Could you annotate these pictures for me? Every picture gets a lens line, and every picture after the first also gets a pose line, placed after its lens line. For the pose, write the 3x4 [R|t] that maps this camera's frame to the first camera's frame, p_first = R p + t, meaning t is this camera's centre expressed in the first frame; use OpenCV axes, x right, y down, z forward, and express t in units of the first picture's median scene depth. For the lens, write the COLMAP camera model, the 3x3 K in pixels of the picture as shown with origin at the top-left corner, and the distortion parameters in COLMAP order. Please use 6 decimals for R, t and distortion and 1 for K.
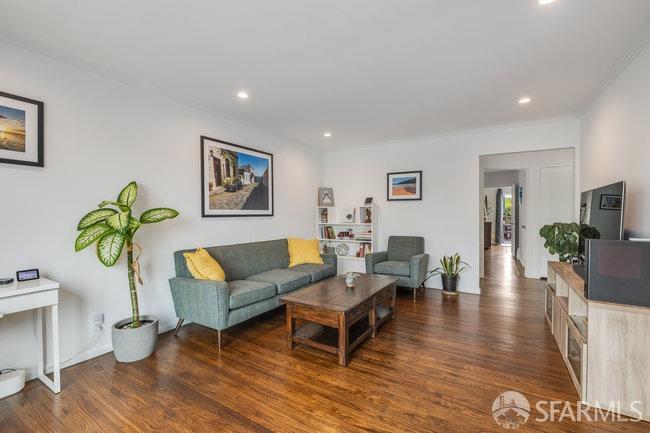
lens RADIAL K [[280.7, 0, 325.0], [0, 280.7, 216.5], [0, 0, 1]] dist [-0.000136, -0.000004]
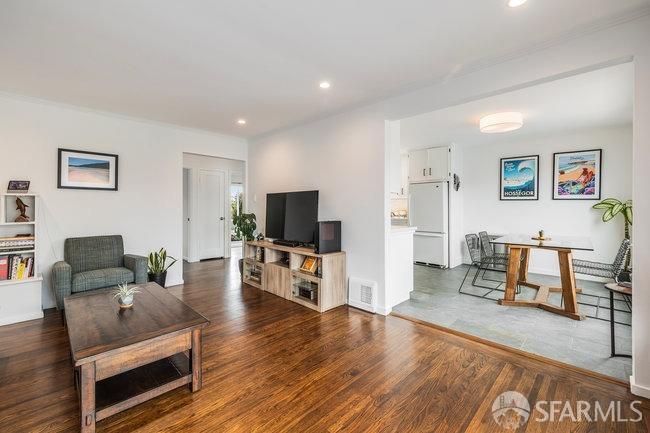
lens RADIAL K [[280.3, 0, 325.2], [0, 280.3, 206.5], [0, 0, 1]] dist [0.000064, 0.000003]
pose [[0.219884, 0.008680, 0.975487, -0.325789], [0.008461, 0.999906, -0.010805, 0.002293], [-0.975489, 0.010629, 0.219790, 0.221470]]
